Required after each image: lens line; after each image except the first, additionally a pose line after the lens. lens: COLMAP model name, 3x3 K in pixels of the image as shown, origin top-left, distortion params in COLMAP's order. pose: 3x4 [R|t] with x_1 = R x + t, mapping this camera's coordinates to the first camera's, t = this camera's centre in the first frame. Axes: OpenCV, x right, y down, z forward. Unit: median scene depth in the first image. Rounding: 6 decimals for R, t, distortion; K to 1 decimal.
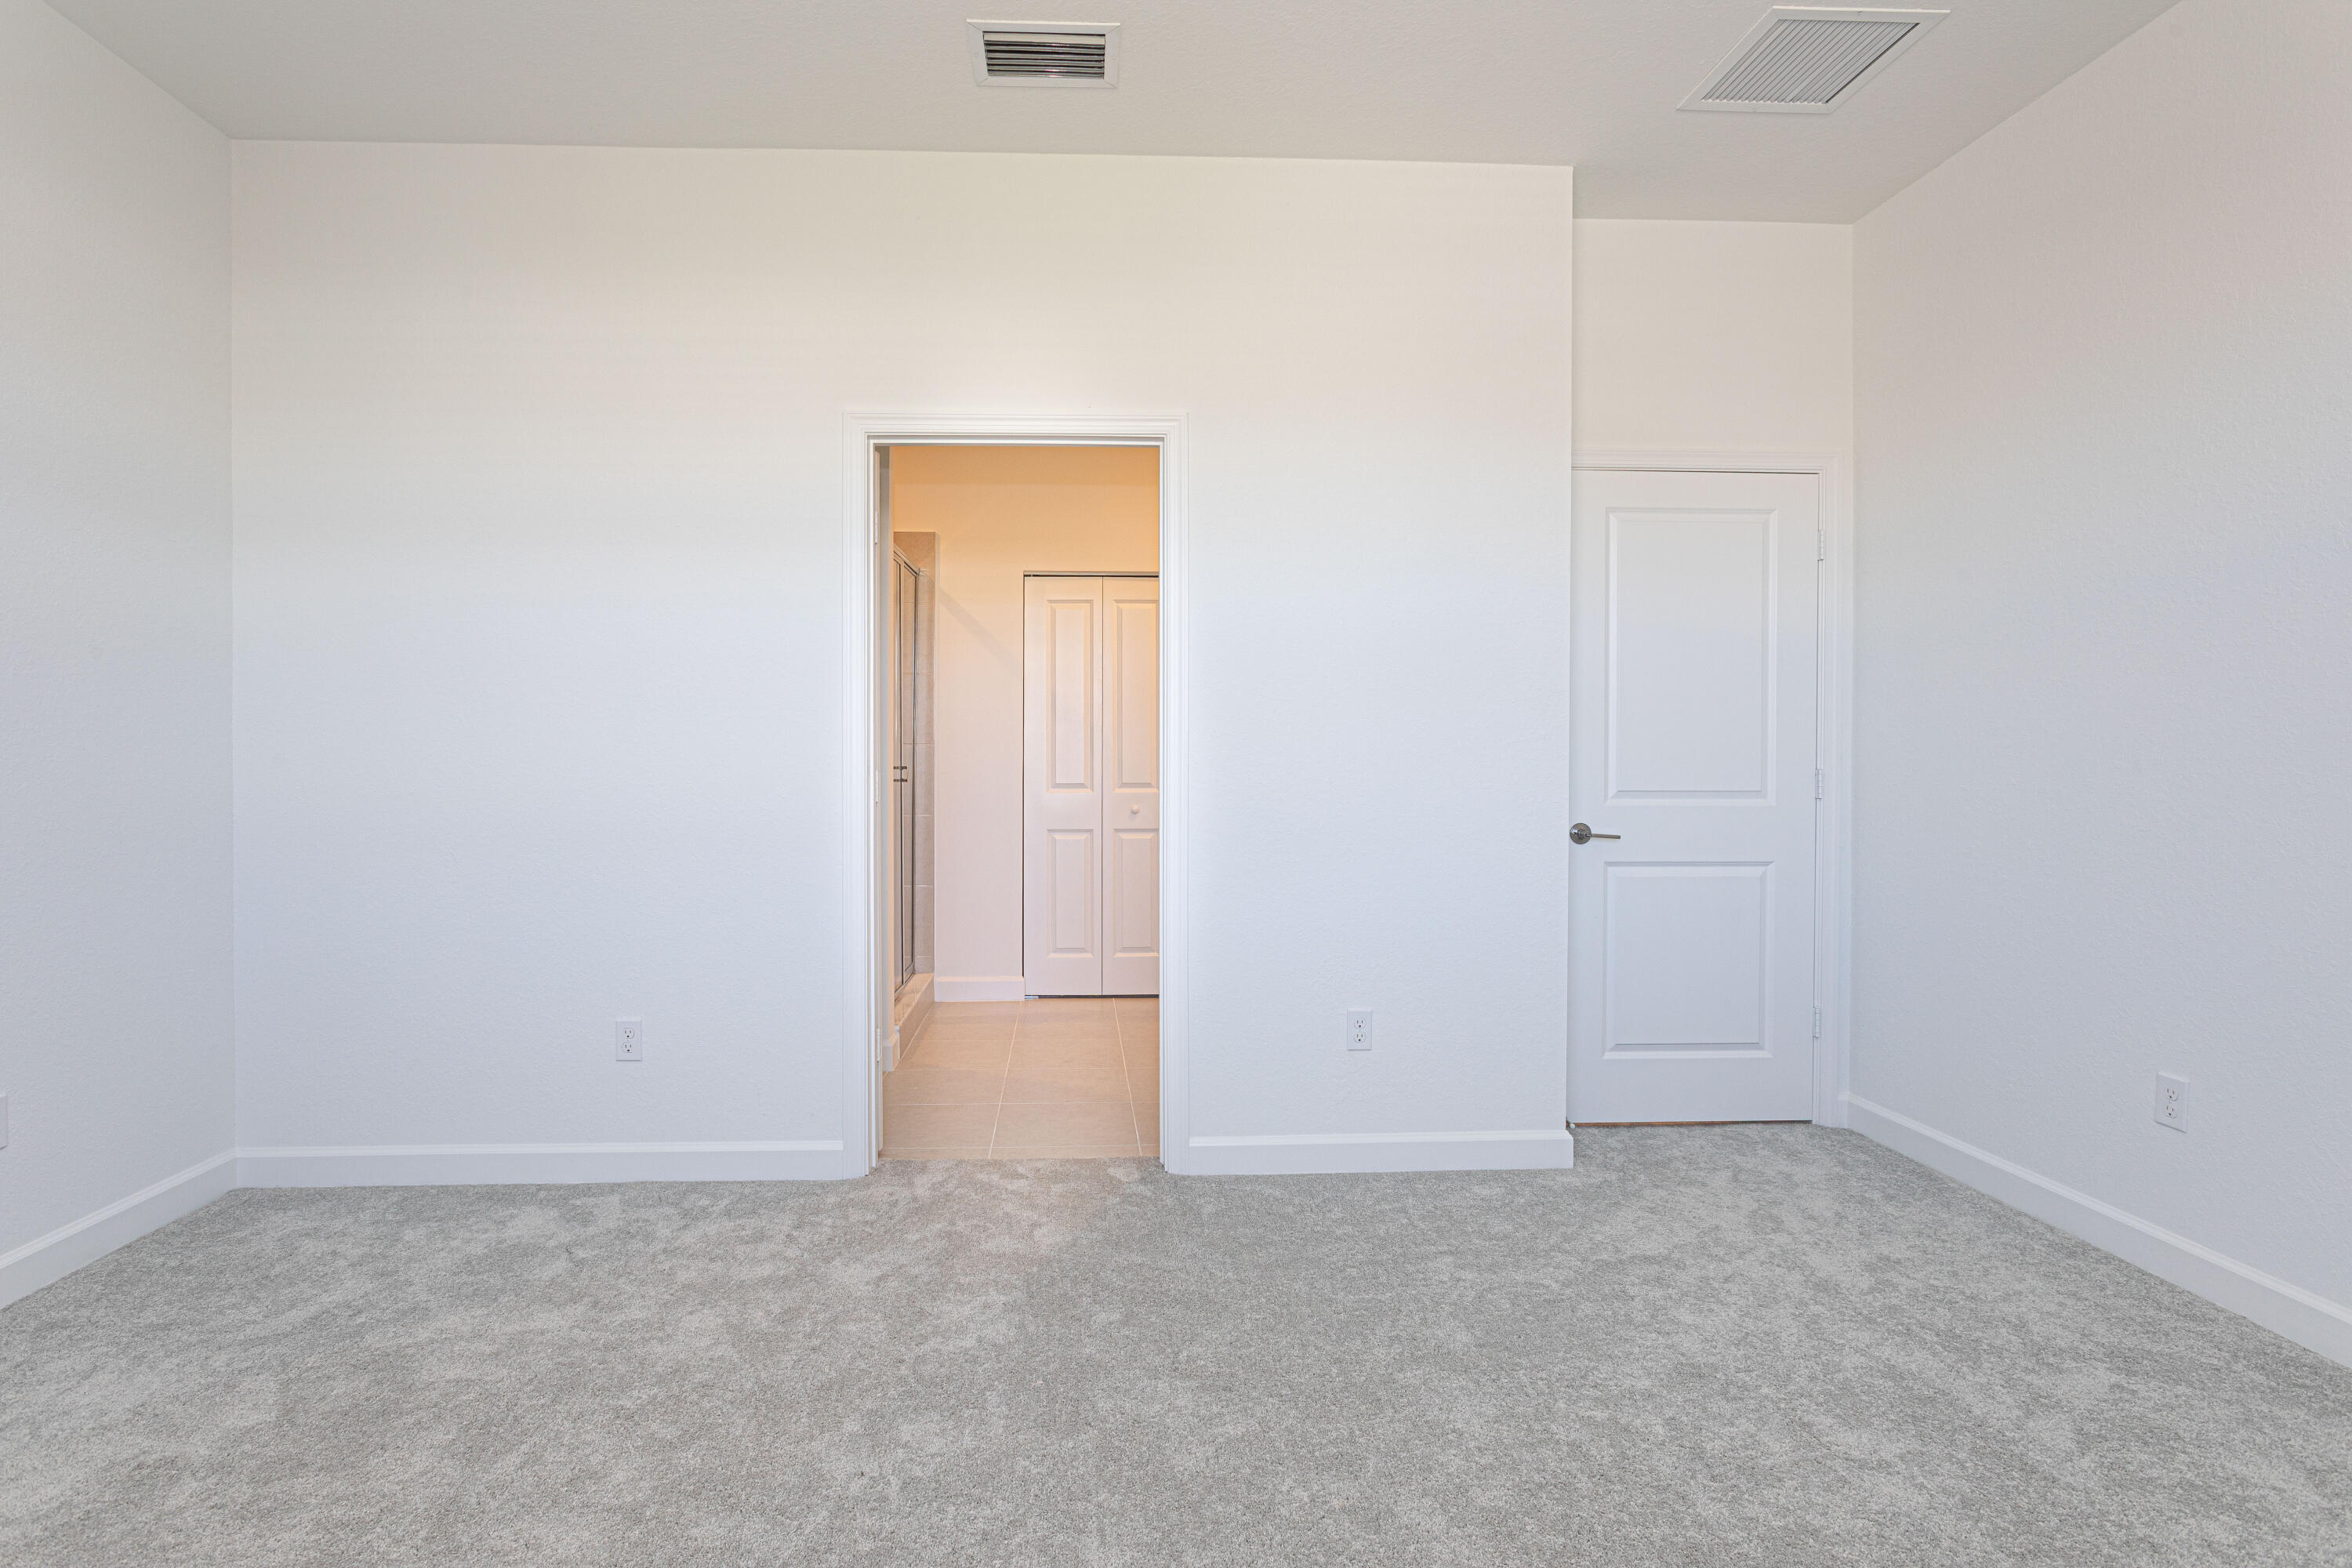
lens RADIAL K [[1189.7, 0, 1176.0], [0, 1189.7, 784.0], [0, 0, 1]] dist [0.000798, 0.000383]
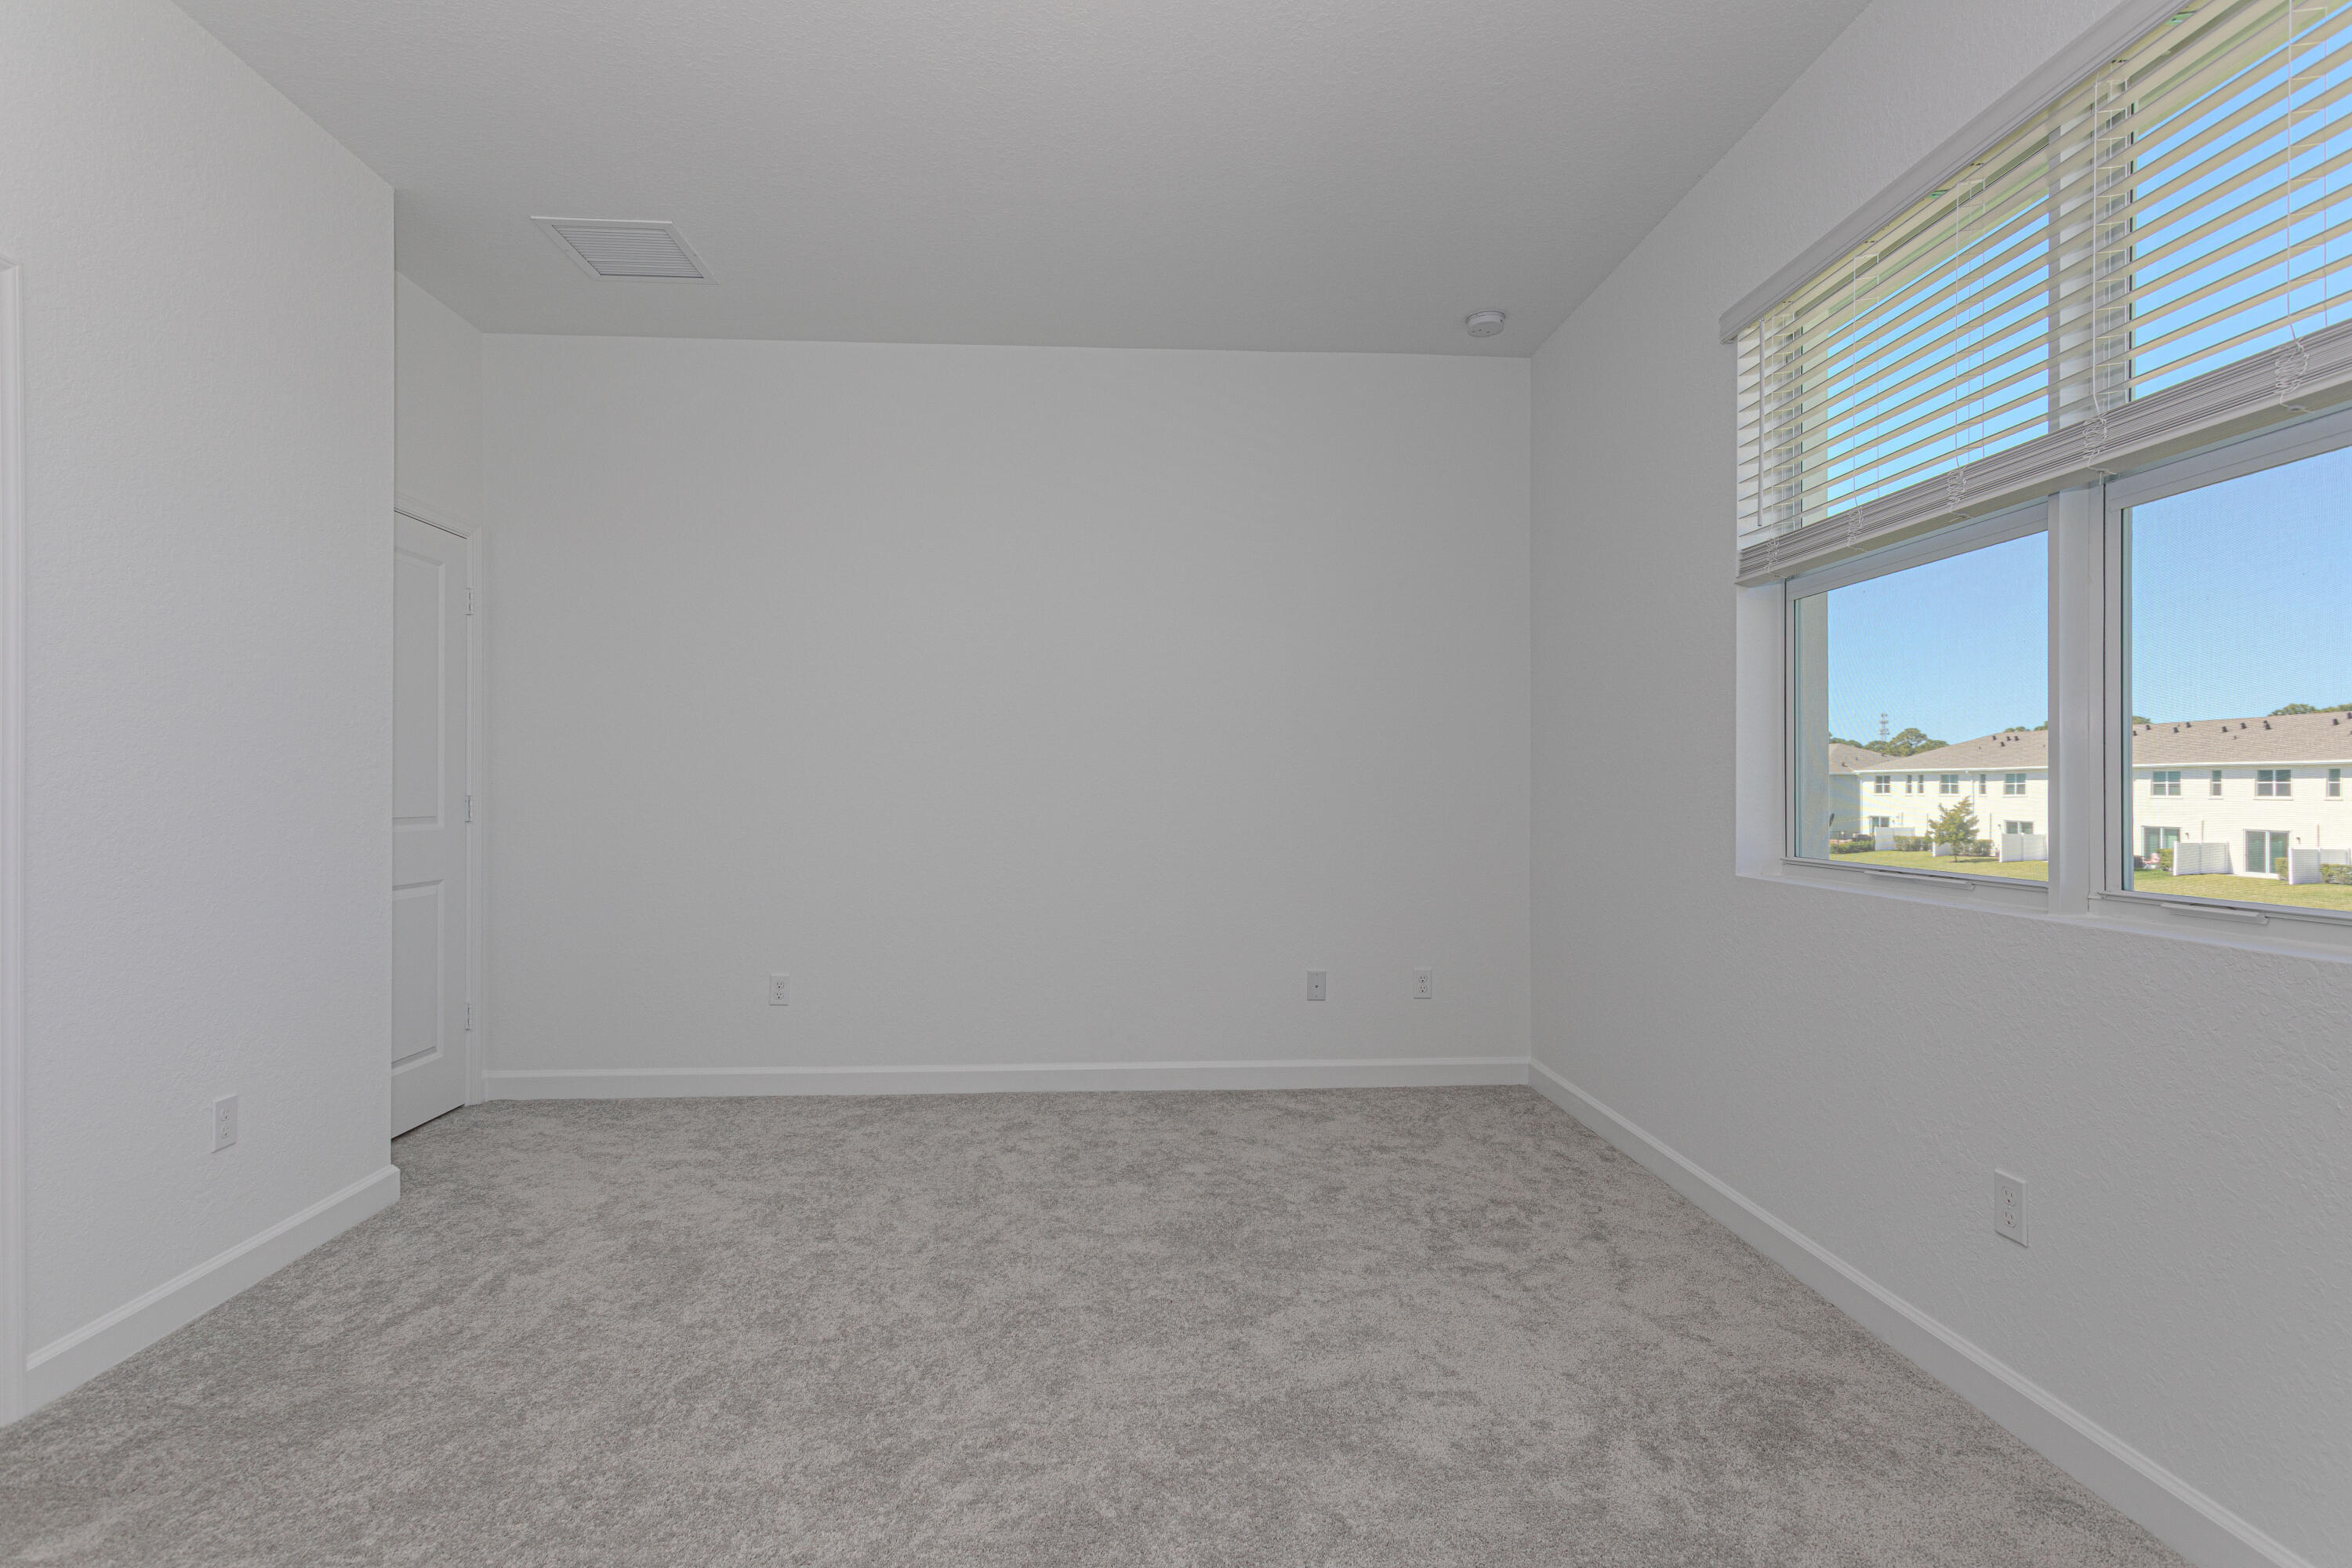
lens RADIAL K [[1135.0, 0, 1176.0], [0, 1135.0, 784.0], [0, 0, 1]] dist [-0.000994, -0.000267]
pose [[-0.009651, 0.003177, 0.999948, -0.697230], [0.022374, 0.999745, -0.002960, -0.007021], [-0.999703, 0.022345, -0.009719, 0.397923]]
